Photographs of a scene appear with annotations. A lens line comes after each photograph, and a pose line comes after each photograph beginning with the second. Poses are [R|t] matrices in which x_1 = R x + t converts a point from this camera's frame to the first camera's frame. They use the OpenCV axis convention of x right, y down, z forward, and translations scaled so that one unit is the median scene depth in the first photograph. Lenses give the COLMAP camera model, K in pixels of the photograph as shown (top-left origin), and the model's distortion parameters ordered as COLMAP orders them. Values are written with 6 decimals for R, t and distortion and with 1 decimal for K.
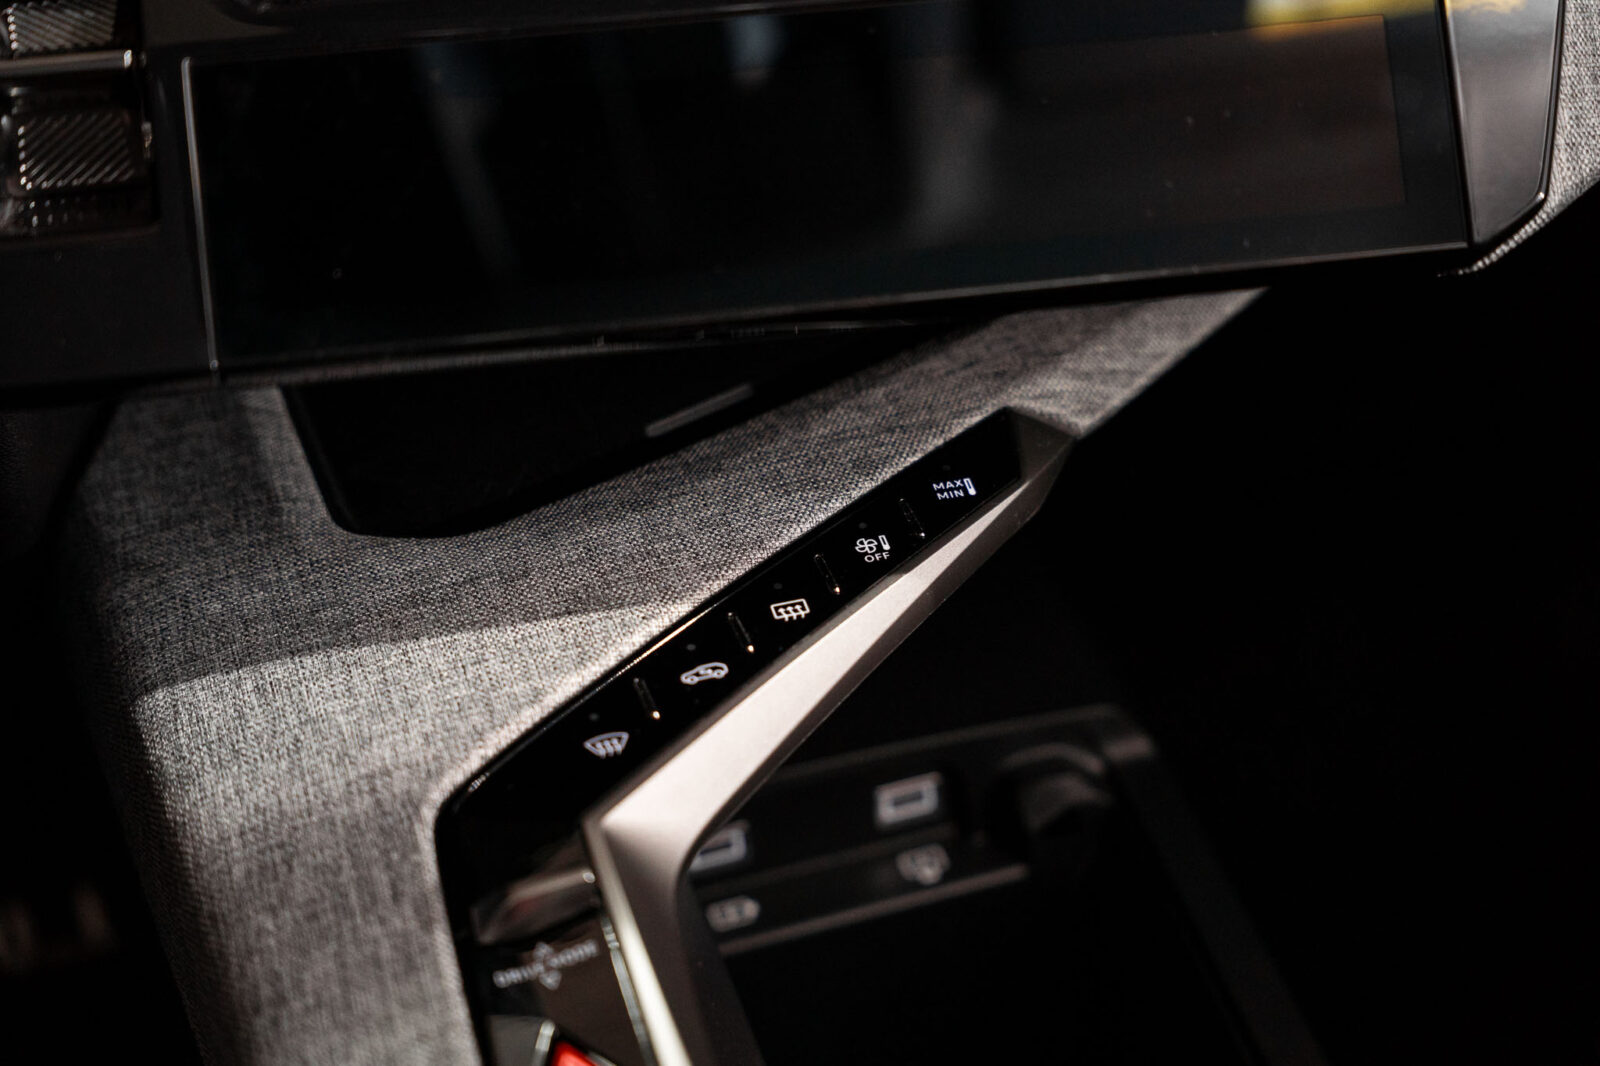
lens RADIAL K [[2737.7, 0, 793.1], [0, 2737.7, 534.1], [0, 0, 1]] dist [0.045664, 0.000000]
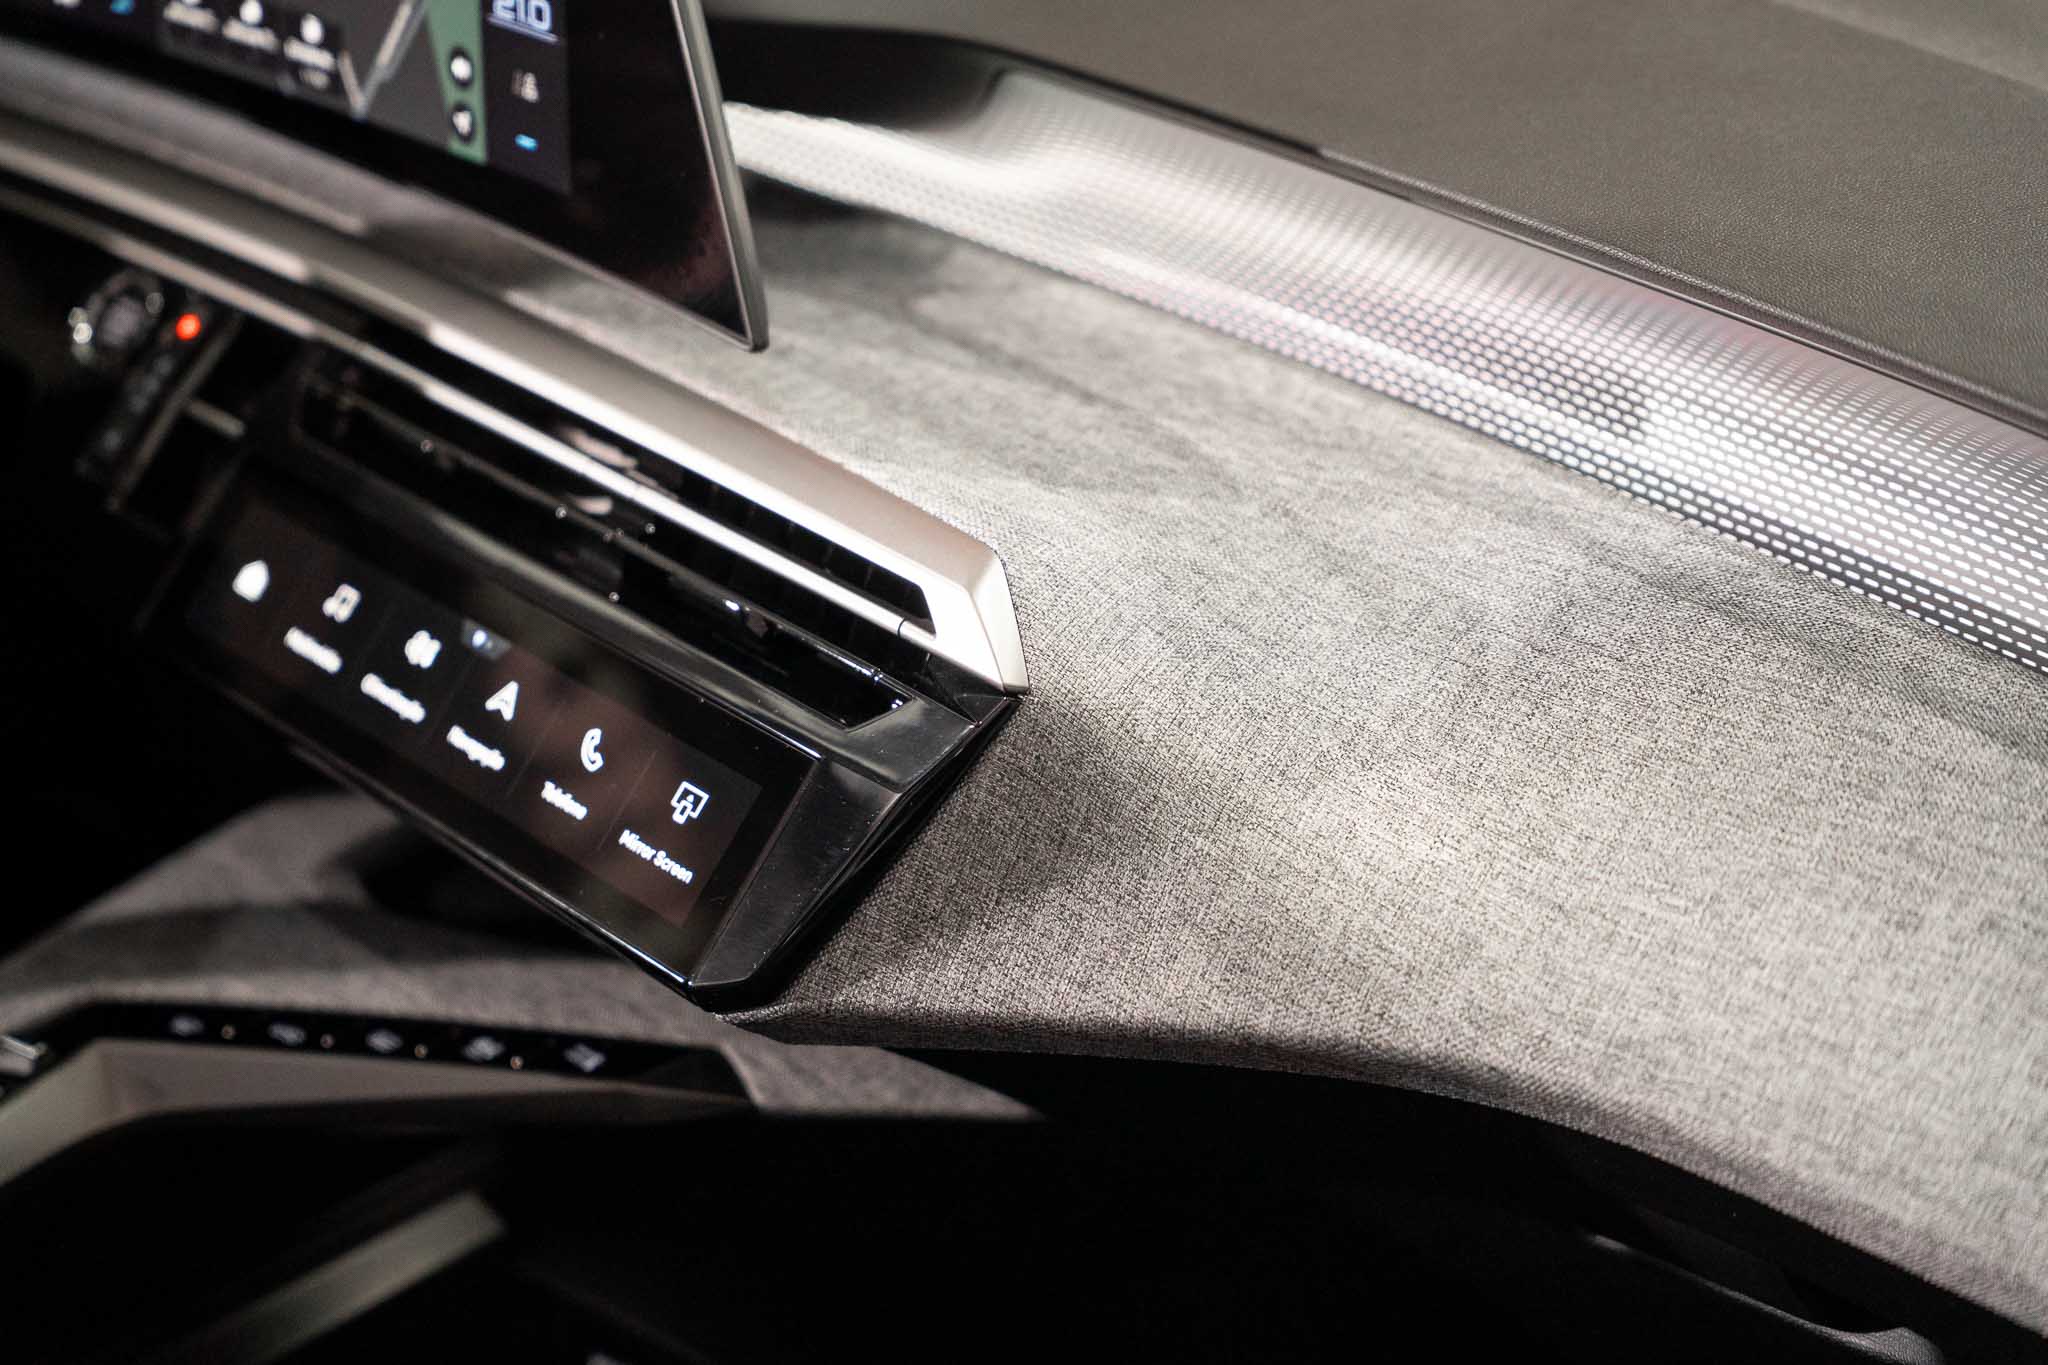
lens RADIAL K [[4064.5, 0, 1022.1], [0, 4064.5, 673.4], [0, 0, 1]] dist [0.048054, 0.000000]
pose [[0.528856, 0.373614, -0.762052, 1.386037], [-0.539718, 0.840999, 0.037761, -0.313253], [0.654993, 0.391323, 0.646413, -0.040385]]
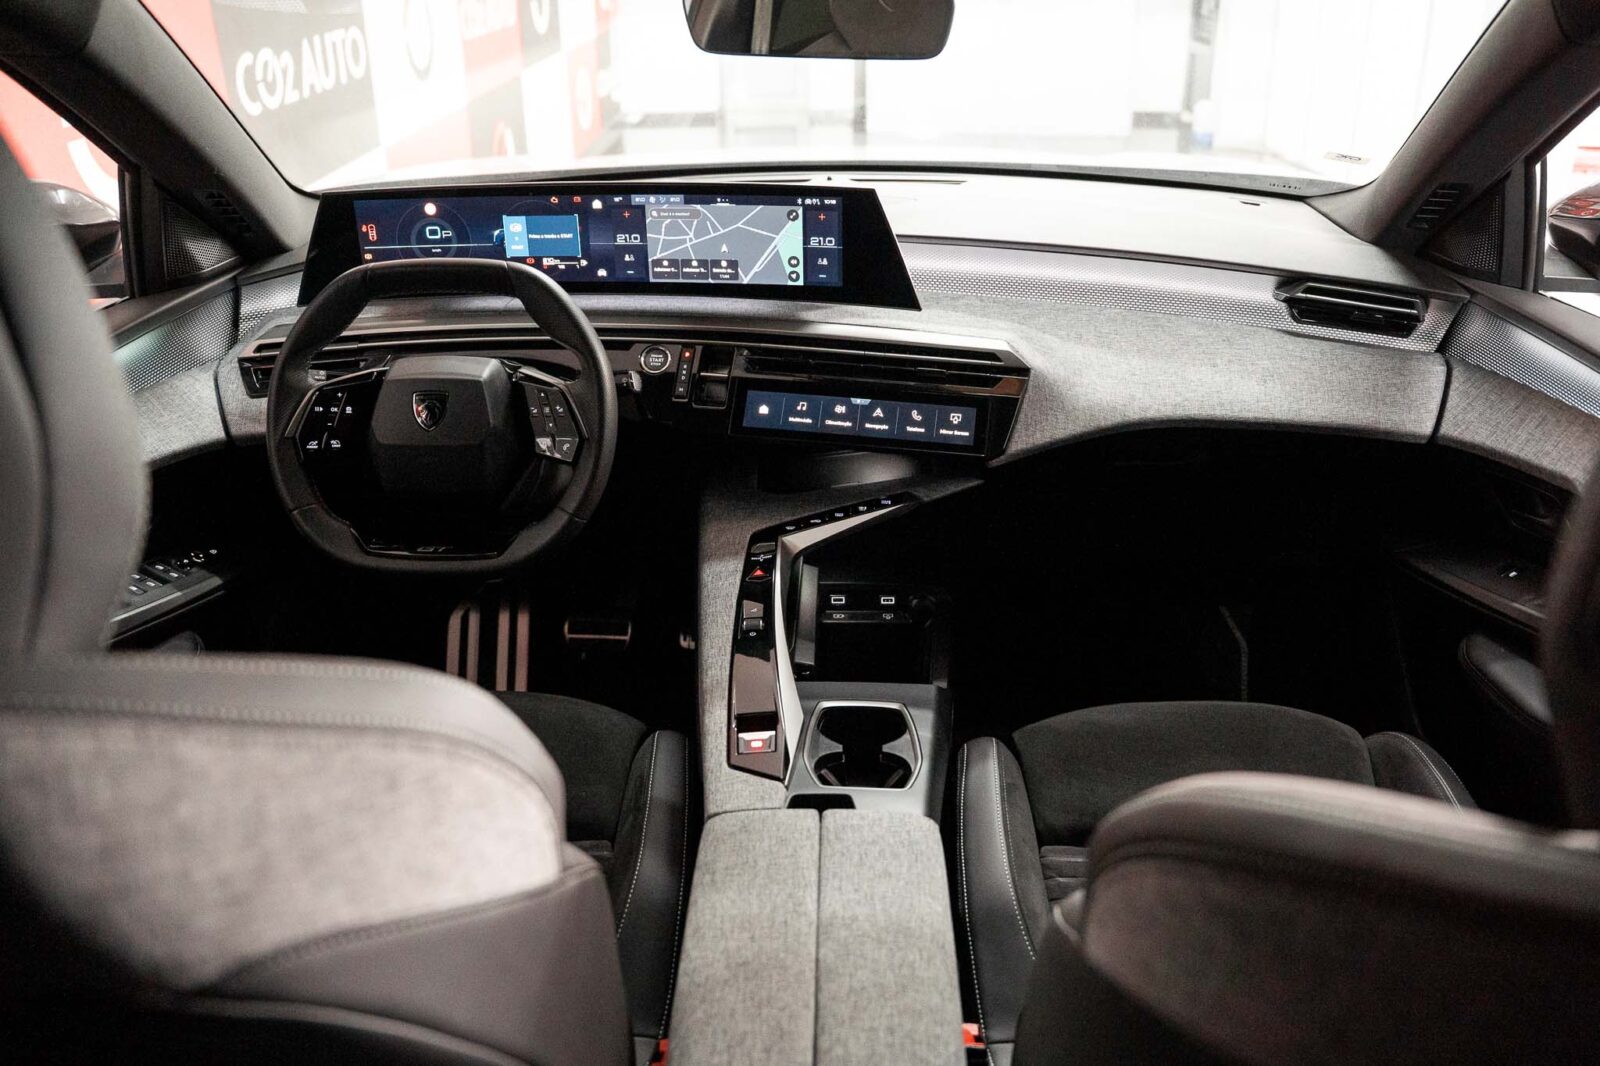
lens RADIAL K [[1256.0, 0, 809.3], [0, 1256.0, 532.0], [0, 0, 1]] dist [-0.161064, 0.040607]
pose [[0.943405, 0.172586, -0.283196, 0.529206], [-0.221425, 0.963502, -0.150448, 0.366309], [0.246895, 0.204640, 0.947188, -0.965818]]
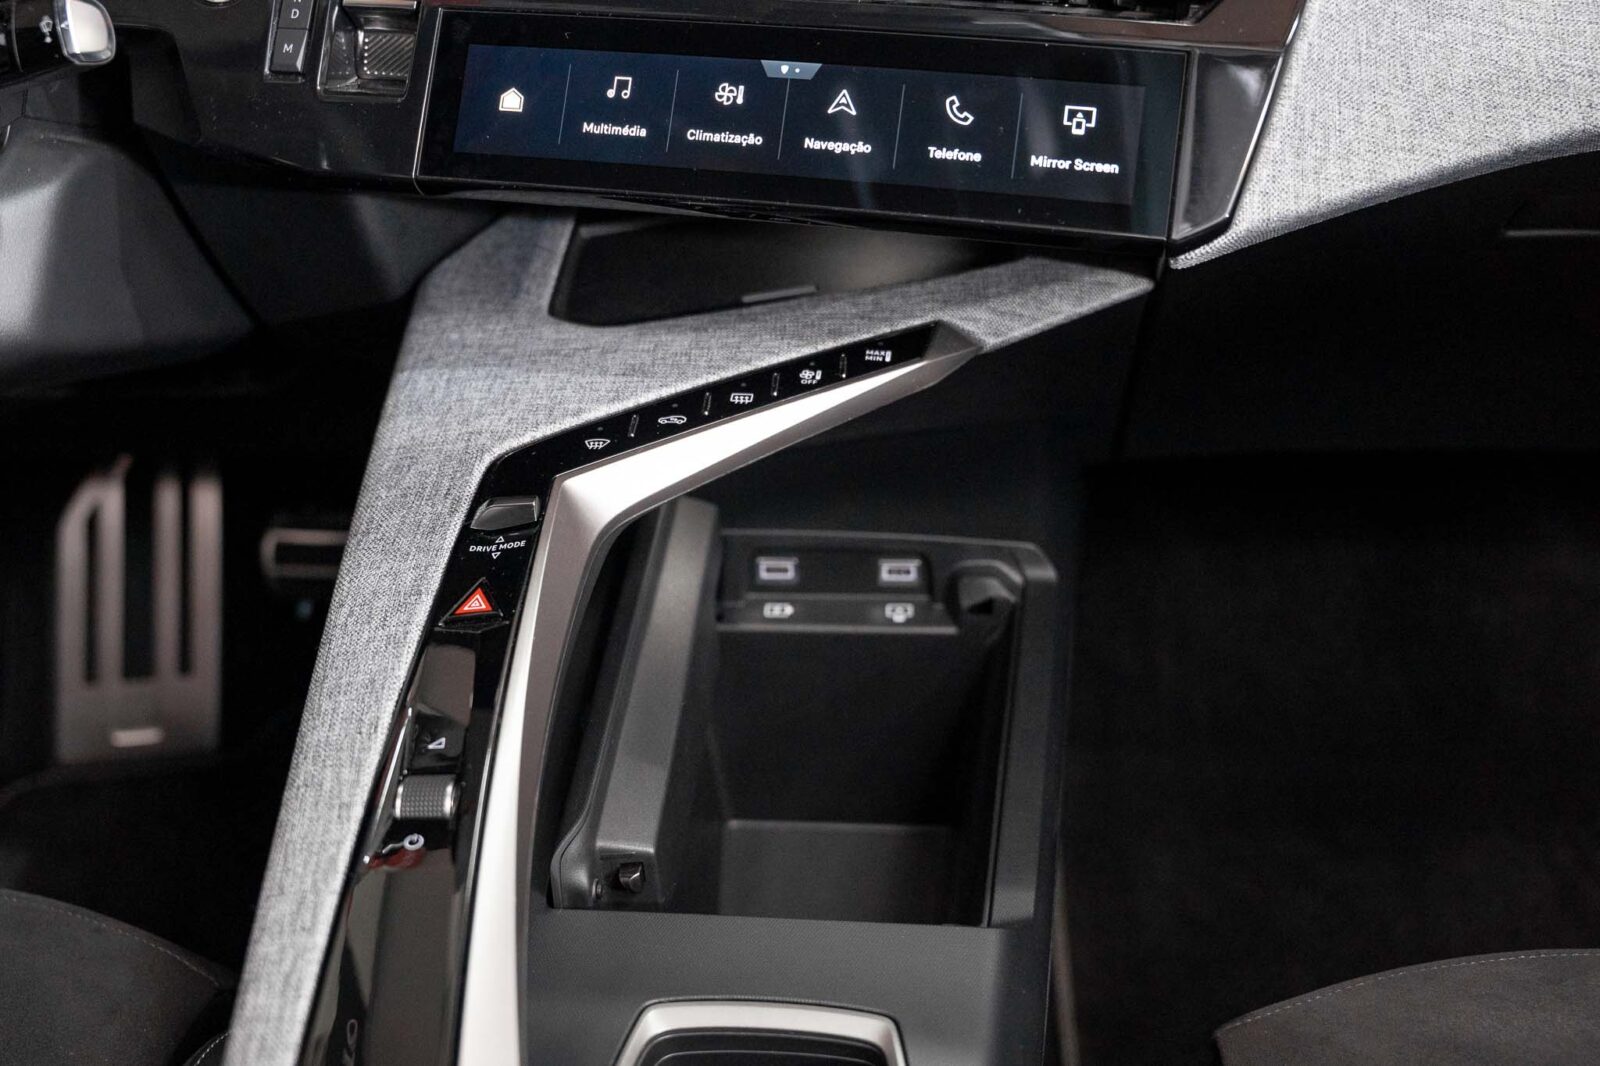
lens RADIAL K [[1558.1, 0, 782.9], [0, 1558.1, 539.0], [0, 0, 1]] dist [-0.091822, 0.000000]
pose [[0.924089, 0.227593, -0.307018, 0.311854], [-0.220698, 0.973646, 0.057490, 0.048102], [0.312011, 0.014633, 0.949966, 0.112824]]
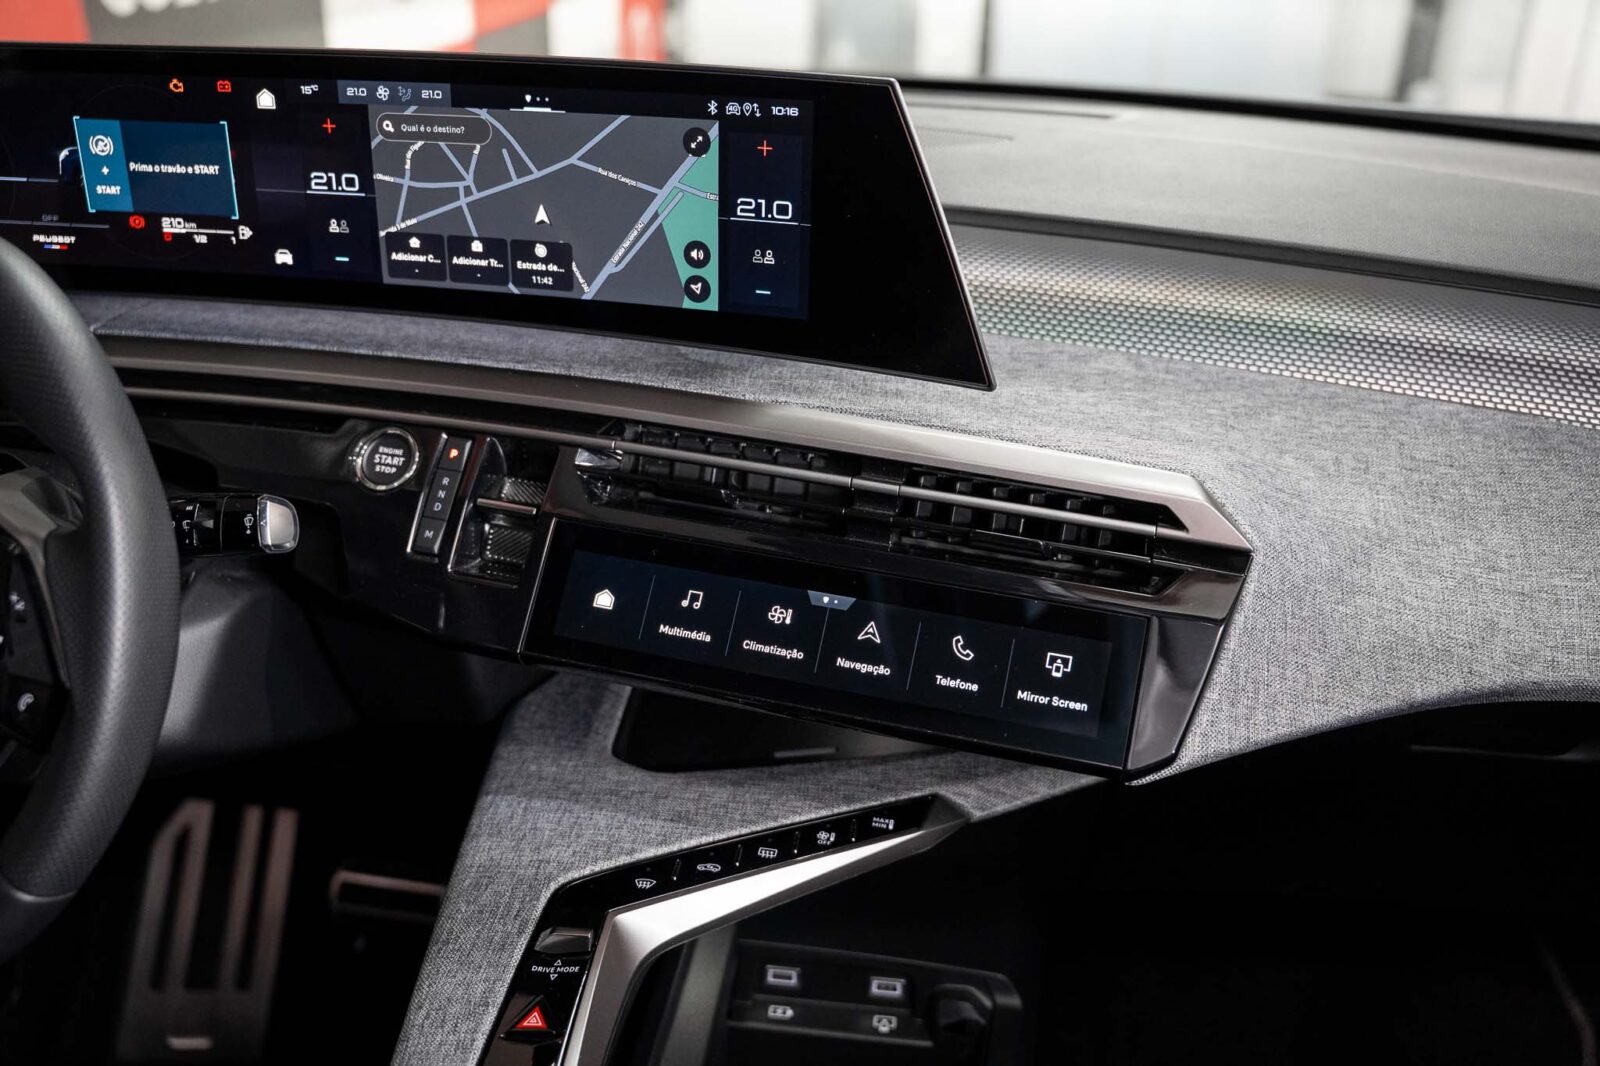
lens RADIAL K [[1427.2, 0, 788.9], [0, 1427.2, 534.8], [0, 0, 1]] dist [-0.139126, 0.127239]
pose [[0.903261, 0.232425, -0.360691, 0.312805], [-0.302624, 0.940995, -0.151483, -0.036102], [0.304200, 0.245982, 0.920301, 0.002894]]
